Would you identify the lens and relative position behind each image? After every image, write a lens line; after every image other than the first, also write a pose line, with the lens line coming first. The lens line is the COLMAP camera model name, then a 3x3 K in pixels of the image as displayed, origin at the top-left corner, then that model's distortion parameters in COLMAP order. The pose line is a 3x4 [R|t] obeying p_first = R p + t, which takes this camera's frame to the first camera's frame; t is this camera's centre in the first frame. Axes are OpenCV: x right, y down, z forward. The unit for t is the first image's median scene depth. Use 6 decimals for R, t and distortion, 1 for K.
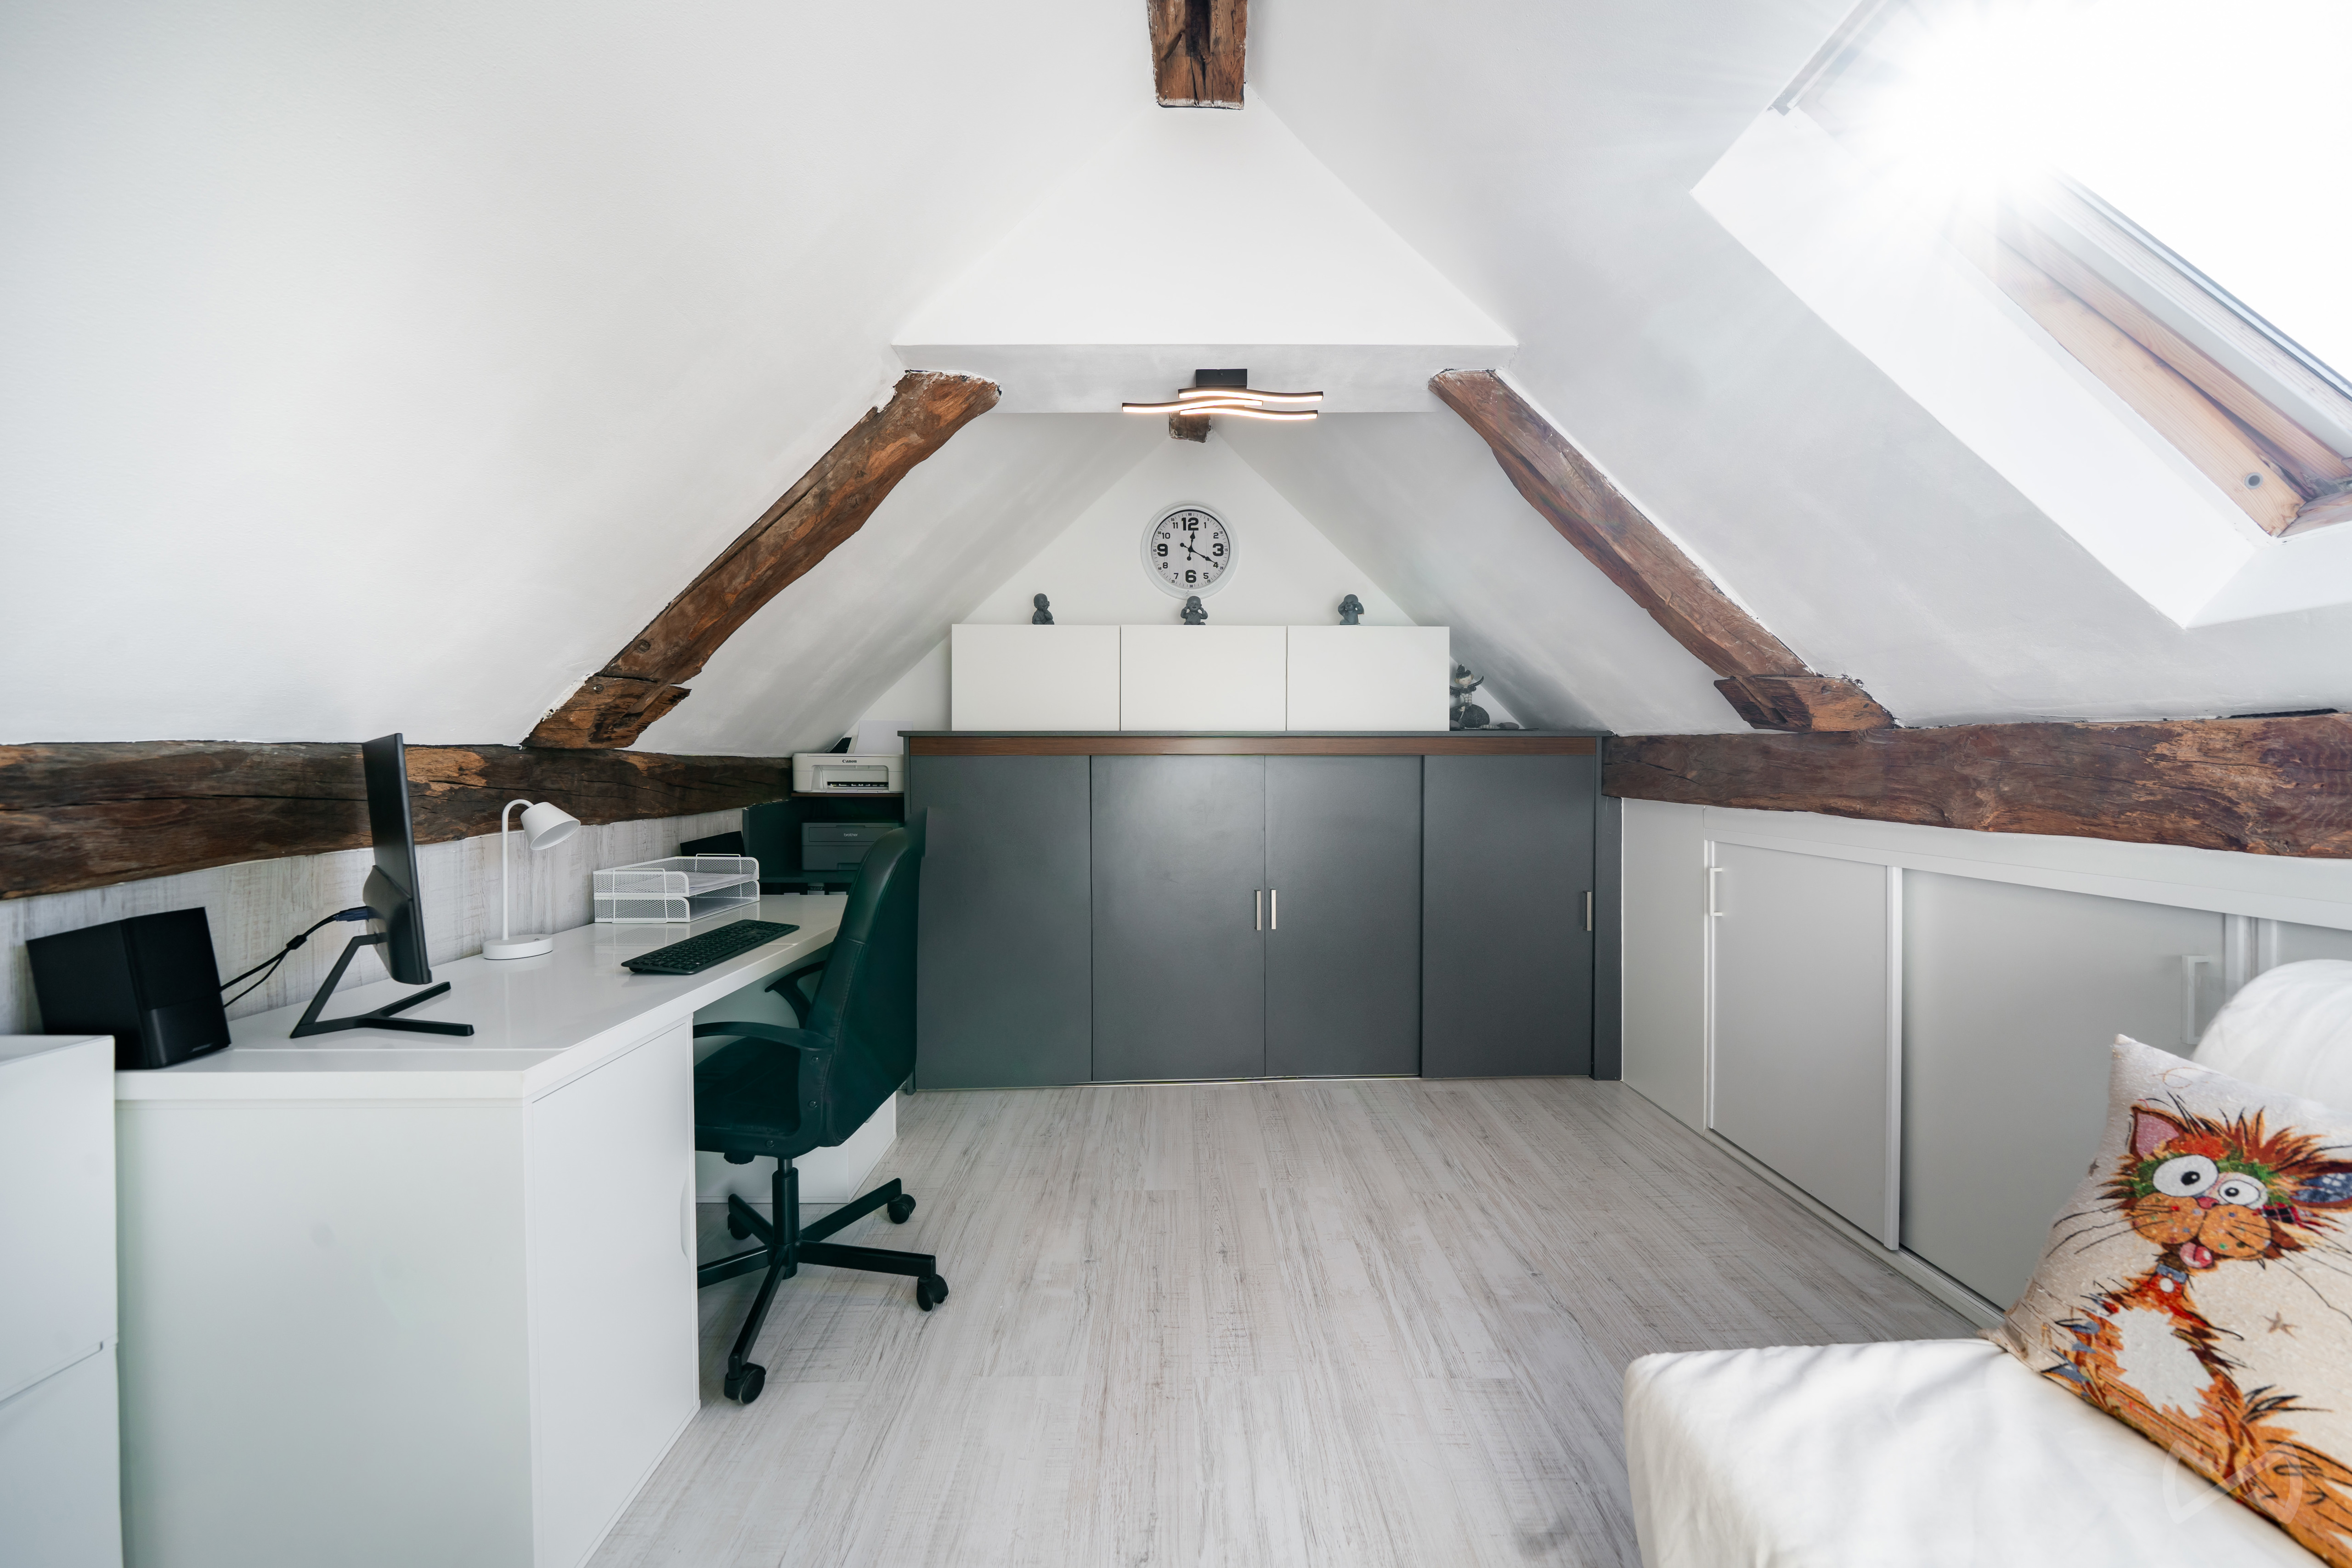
lens RADIAL K [[798.7, 0, 1186.6], [0, 798.7, 777.0], [0, 0, 1]] dist [-0.006559, -0.000159]
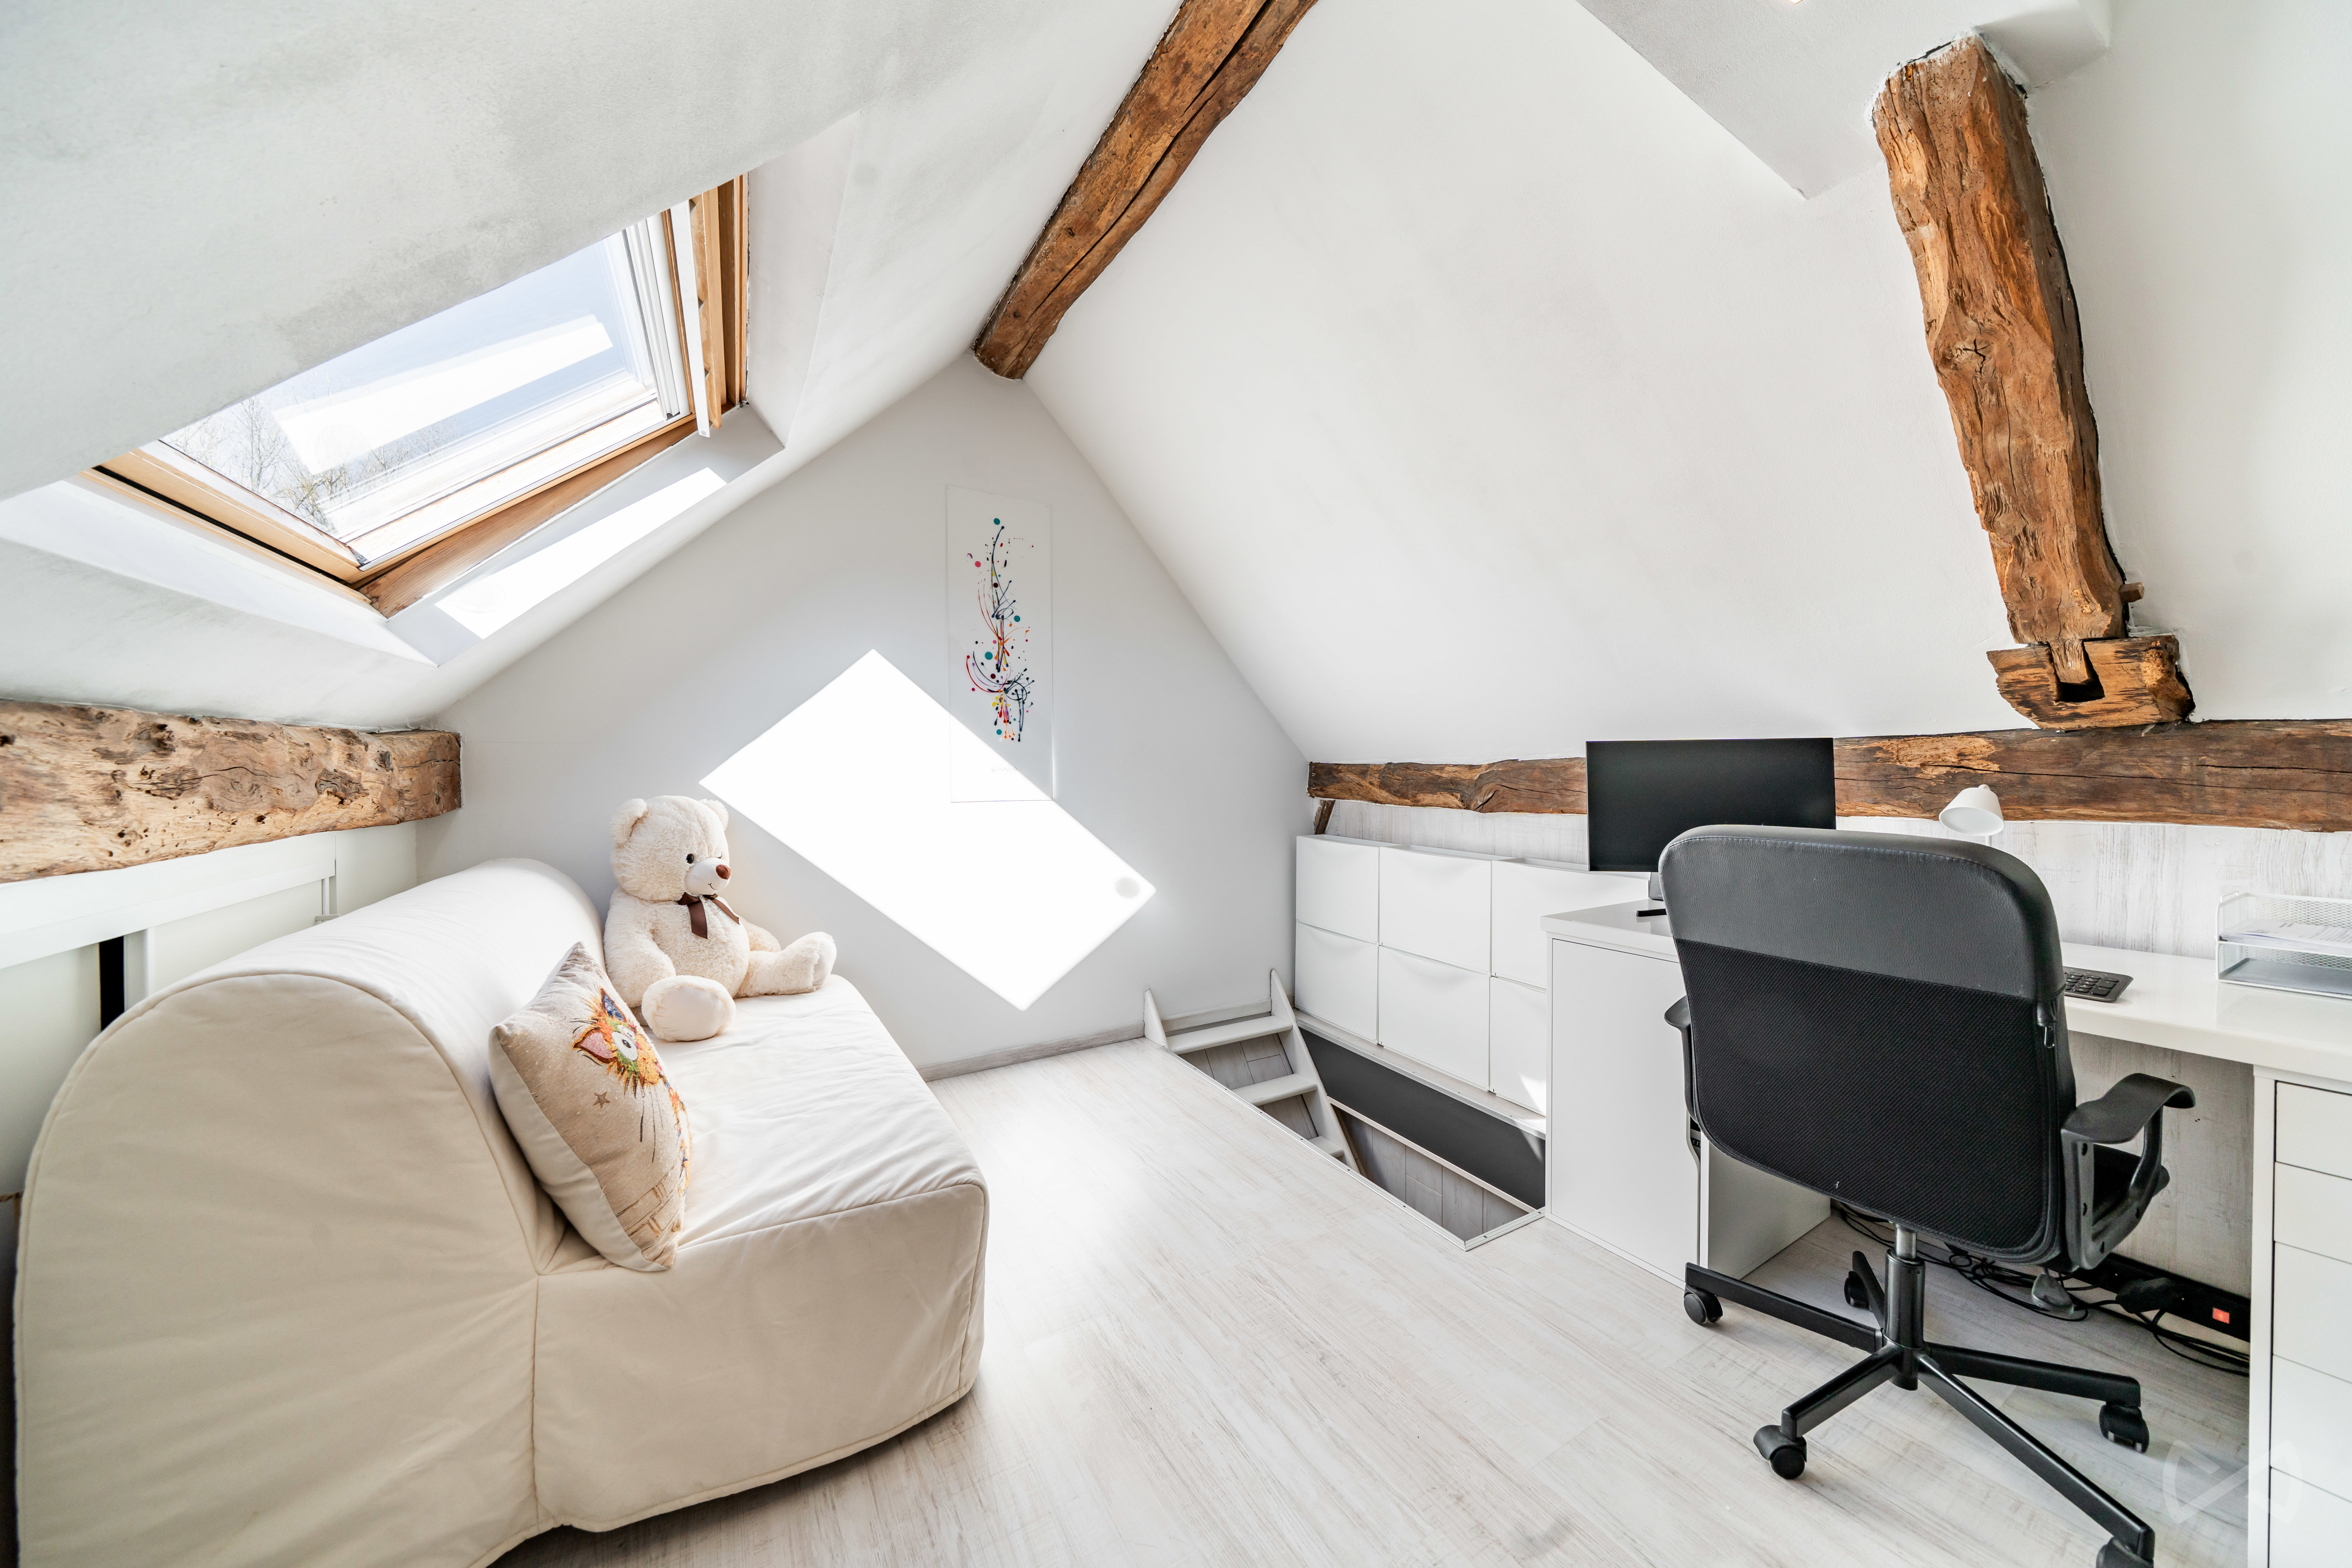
lens RADIAL K [[798.7, 0, 1176.4], [0, 798.7, 773.9], [0, 0, 1]] dist [-0.006559, -0.000159]
pose [[-0.866138, 0.012371, -0.499652, 0.573280], [0.006451, 0.999887, 0.013574, -0.005329], [0.499764, 0.008534, -0.866120, 1.436388]]
